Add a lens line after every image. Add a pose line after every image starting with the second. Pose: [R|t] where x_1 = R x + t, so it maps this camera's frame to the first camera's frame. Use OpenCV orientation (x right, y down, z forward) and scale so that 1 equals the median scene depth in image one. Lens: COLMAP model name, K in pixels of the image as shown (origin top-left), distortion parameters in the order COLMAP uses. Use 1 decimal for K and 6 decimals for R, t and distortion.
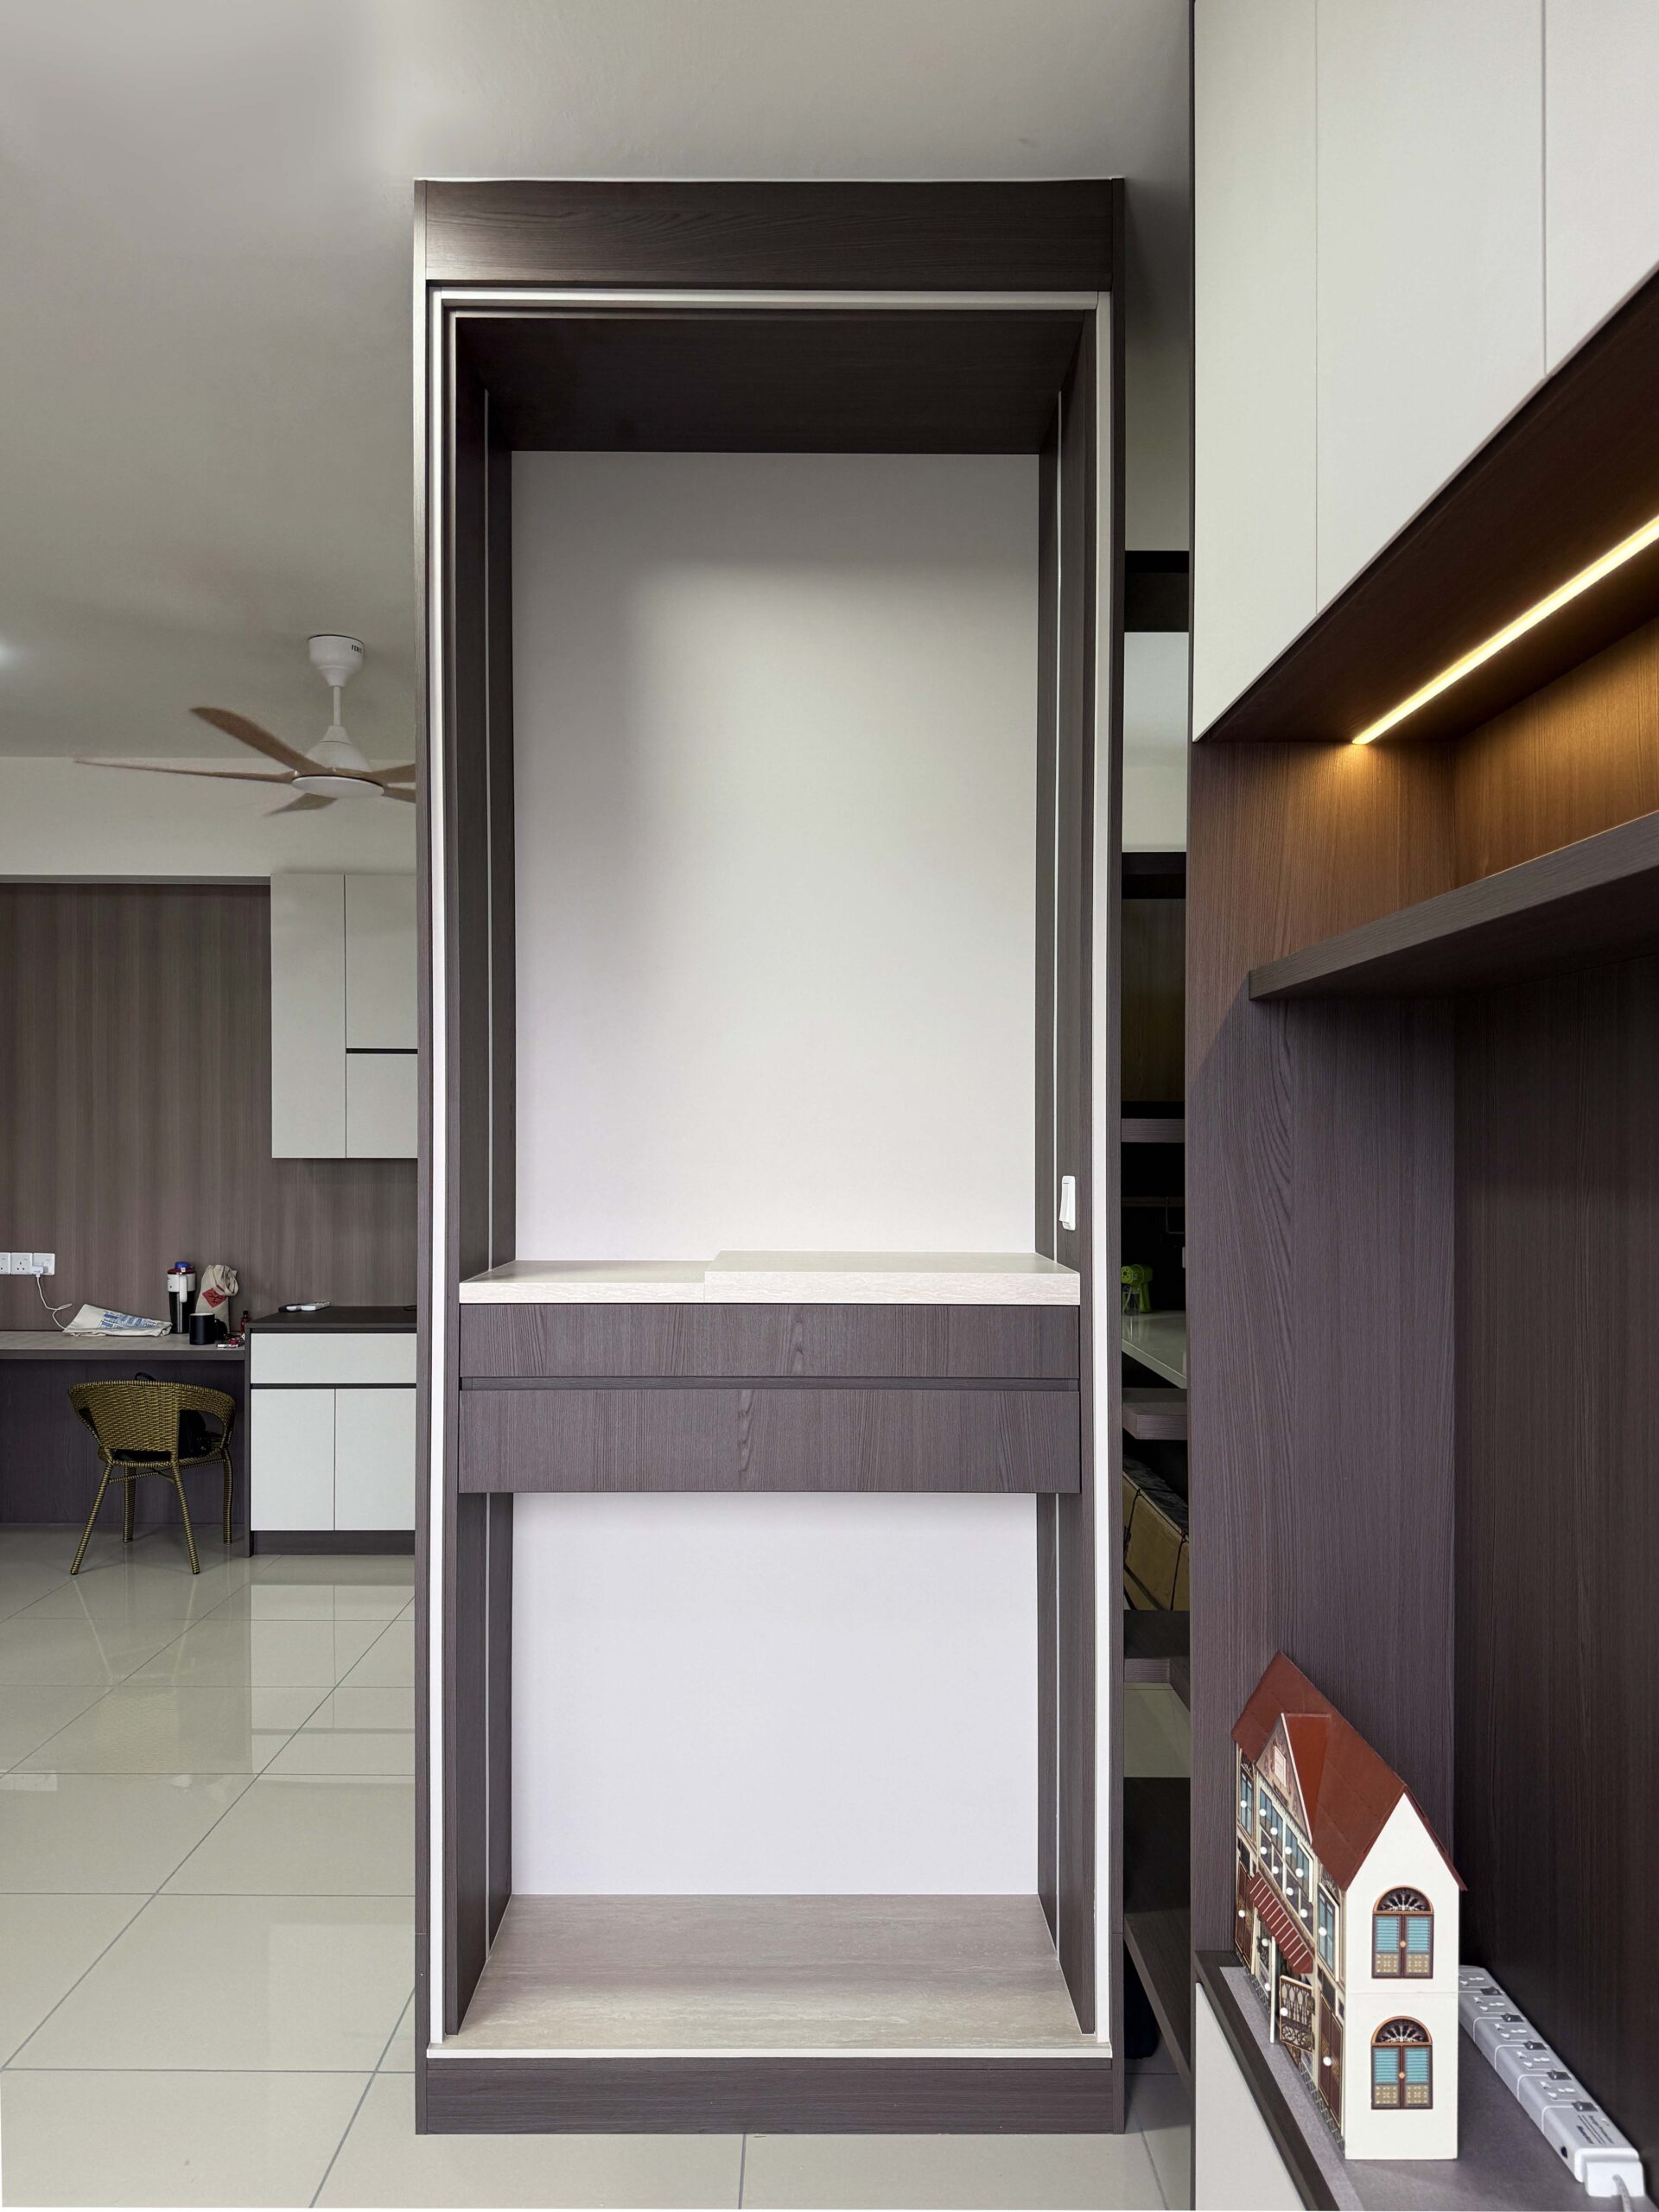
lens RADIAL K [[1590.8, 0, 827.5], [0, 1590.8, 1147.2], [0, 0, 1]] dist [0.084460, -0.124412]
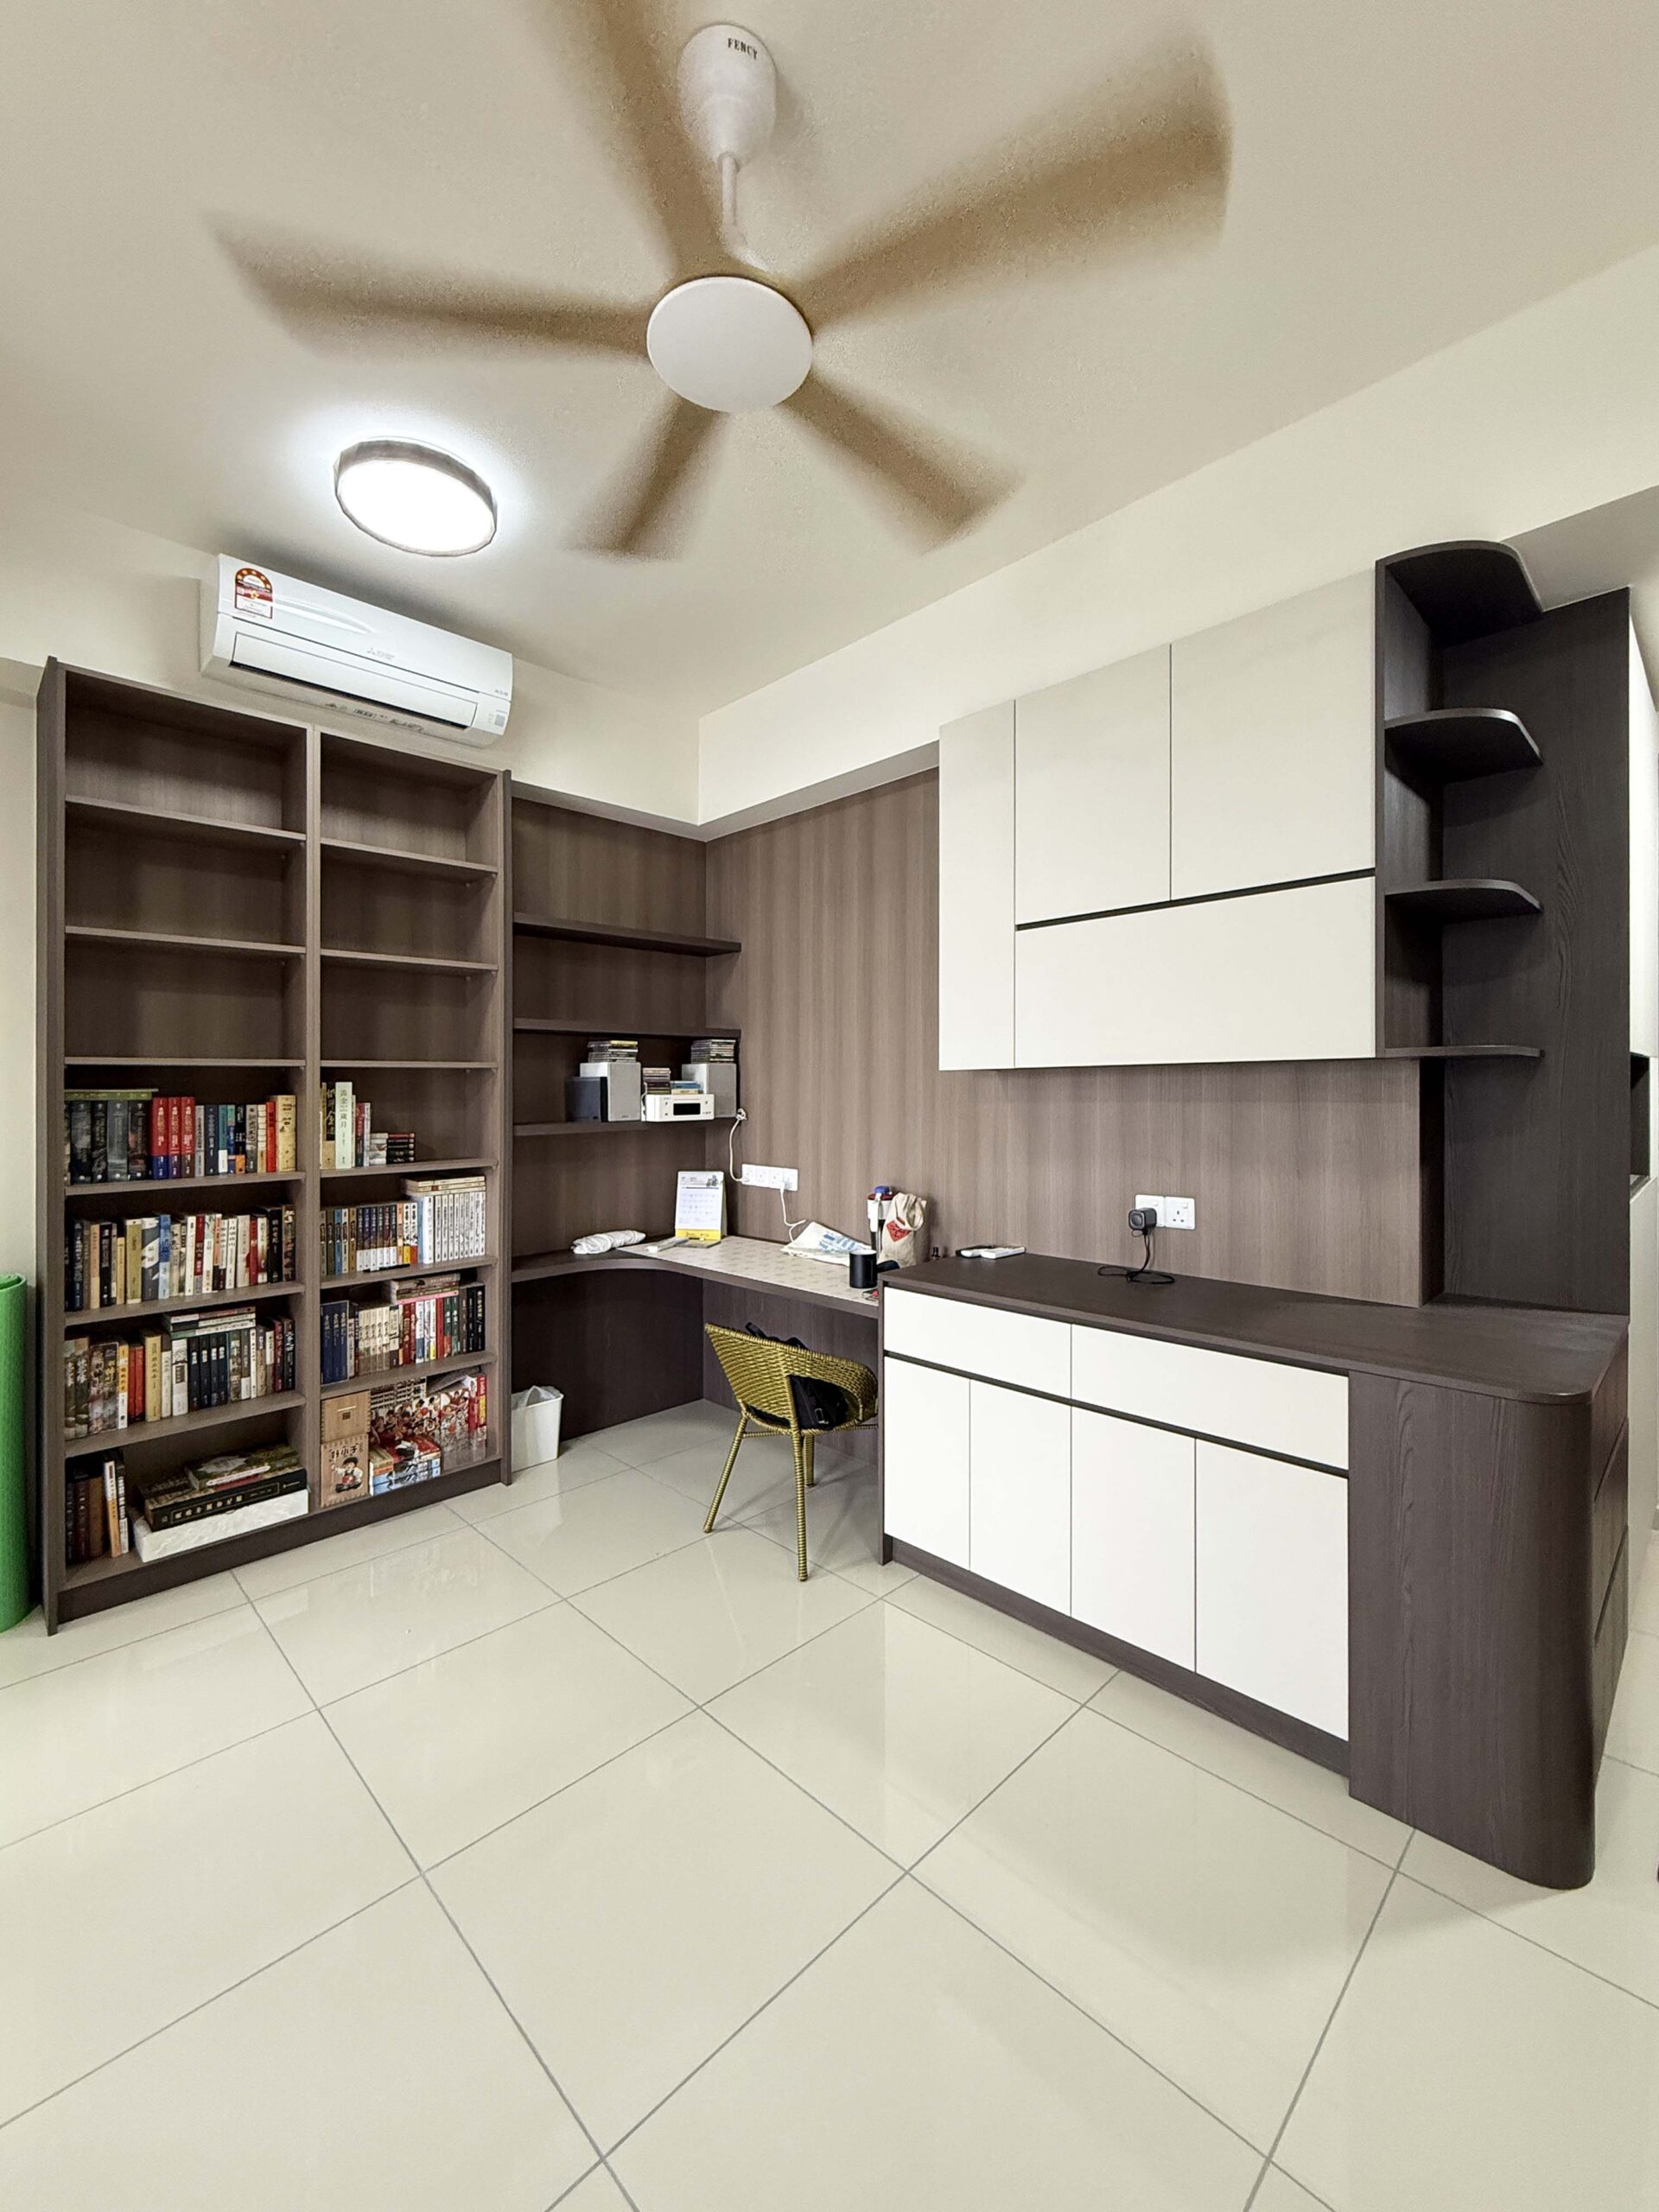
lens RADIAL K [[902.6, 0, 823.0], [0, 902.6, 1089.2], [0, 0, 1]] dist [0.000385, 0.000066]
pose [[0.691613, -0.012156, -0.722166, -0.050781], [0.008854, 0.999926, -0.008352, 0.019535], [0.722214, -0.000617, 0.691669, 0.626358]]
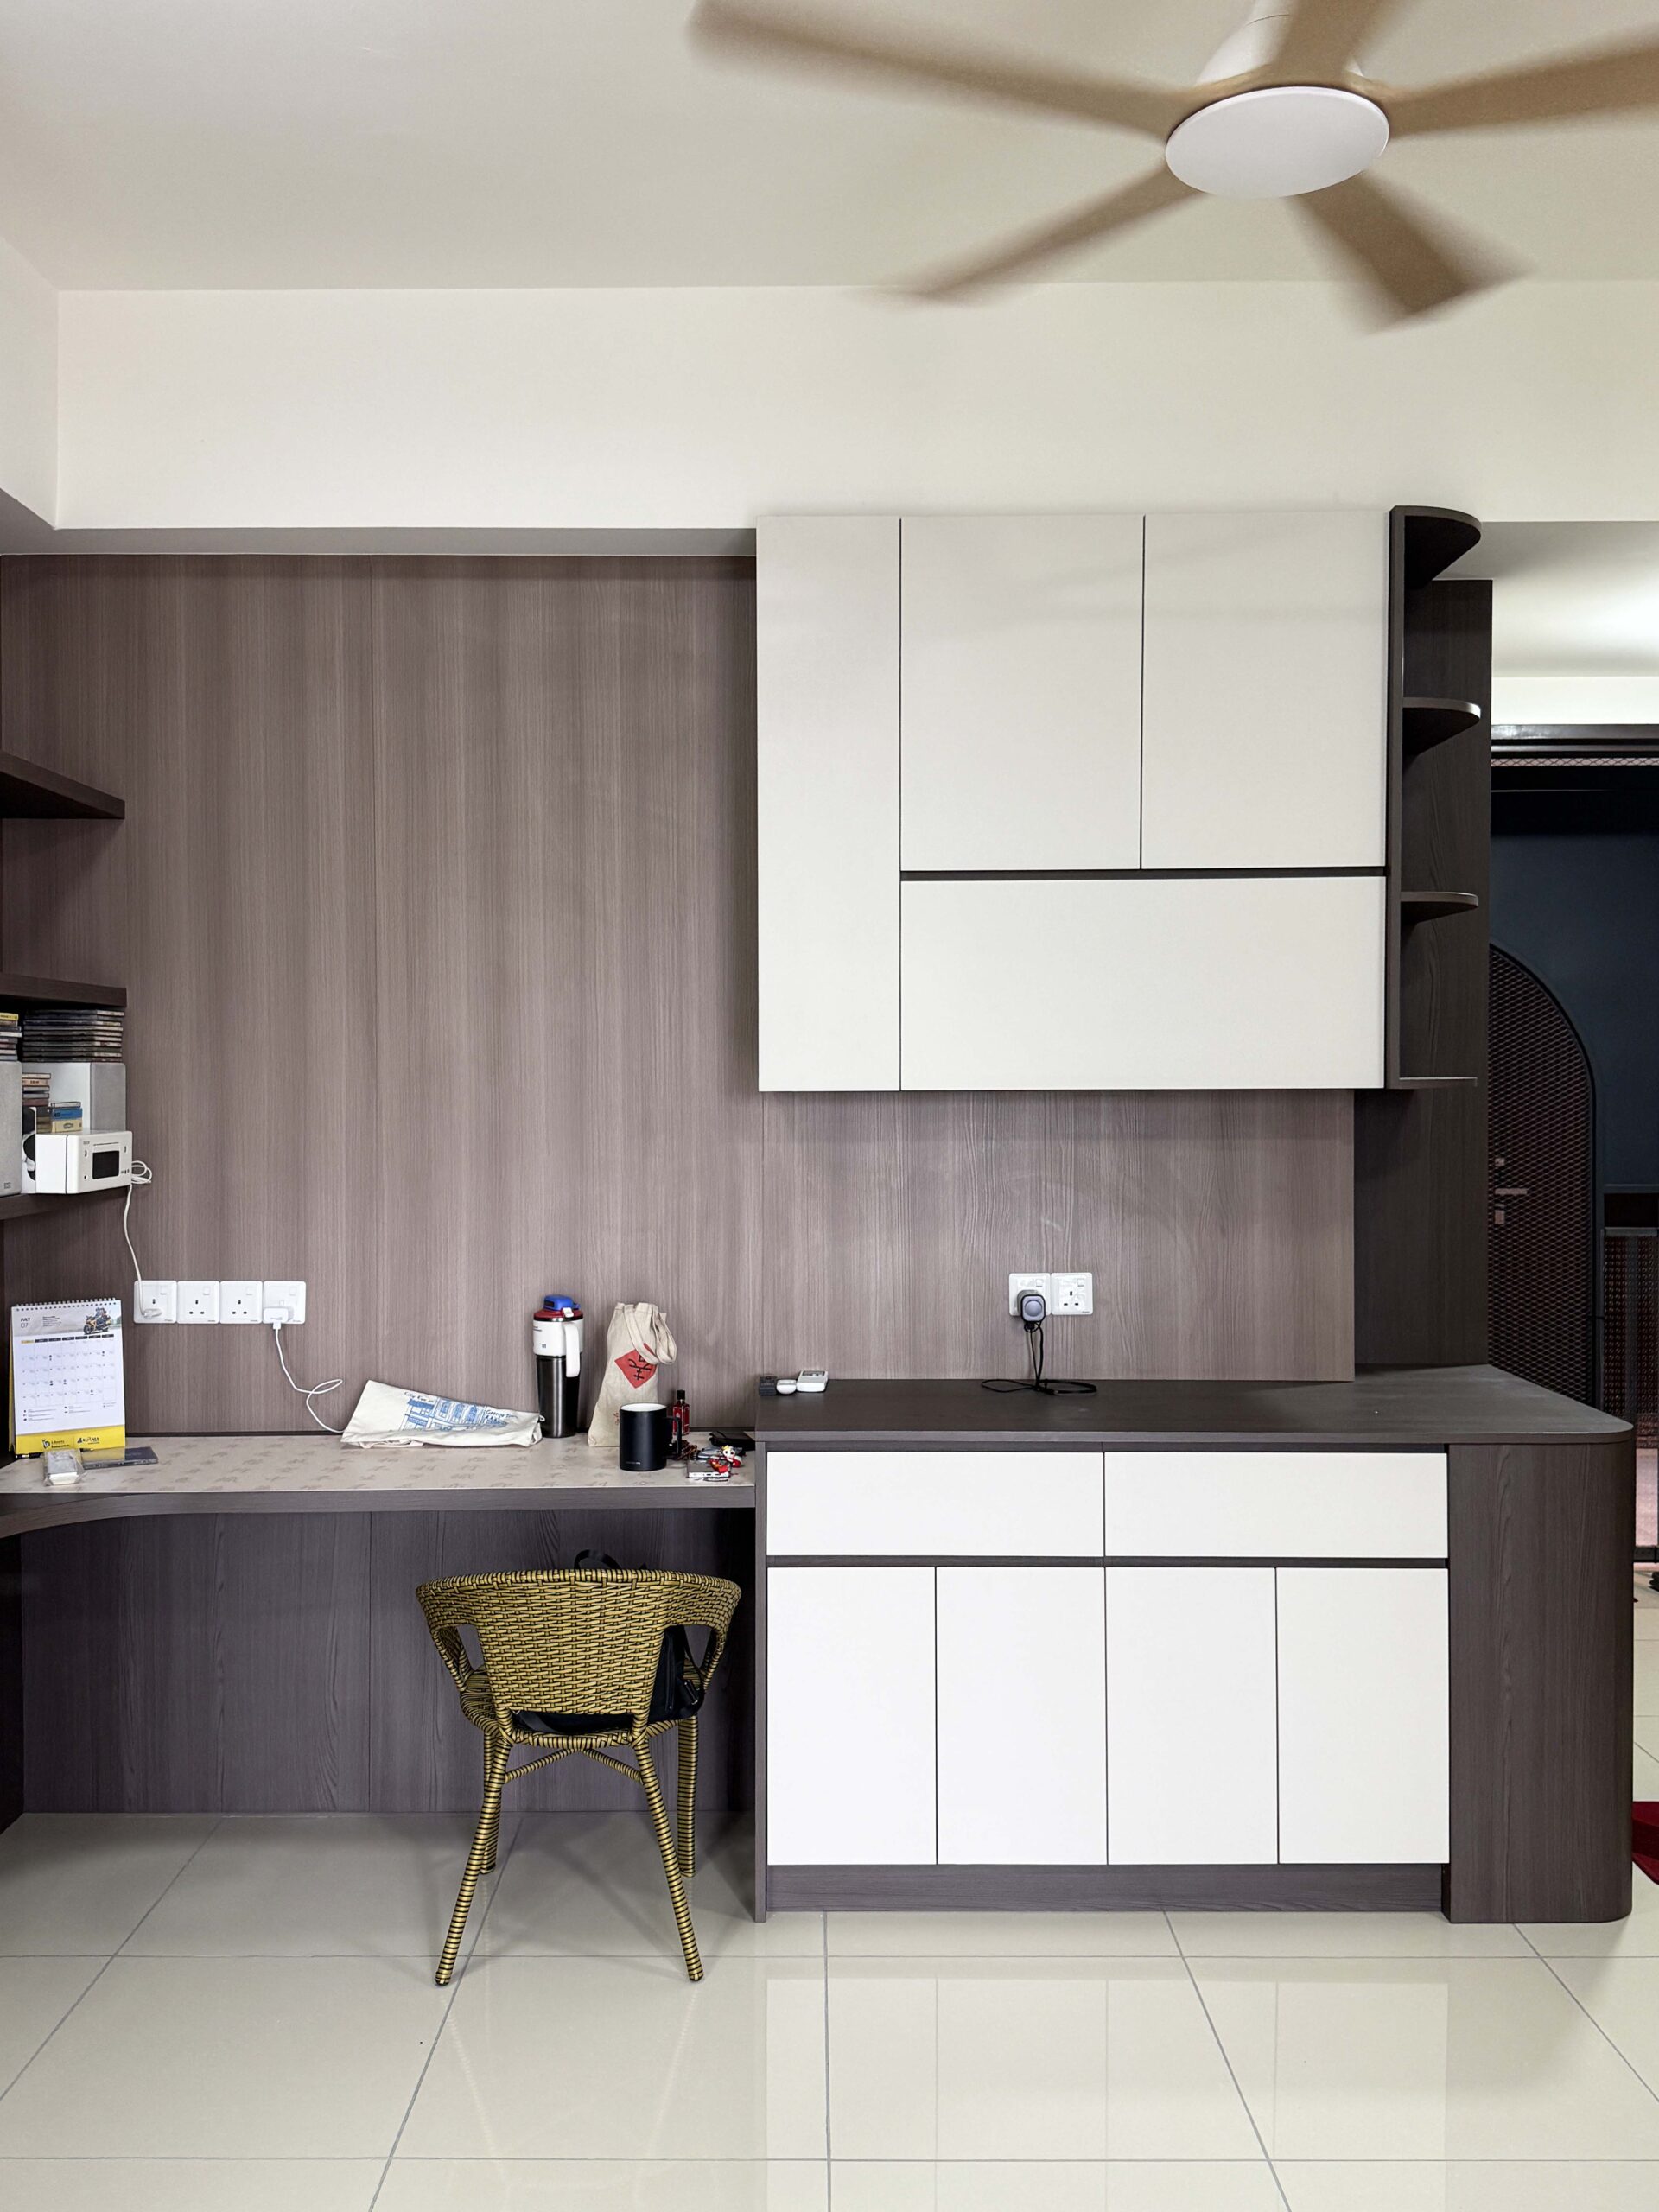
lens RADIAL K [[1867.2, 0, 829.5], [0, 1867.2, 1106.0], [0, 0, 1]] dist [0.182015, -0.364827]
pose [[0.999947, -0.007518, -0.007048, -0.314722], [0.007558, 0.999955, 0.005673, 0.007987], [0.007005, -0.005726, 0.999959, 0.407396]]
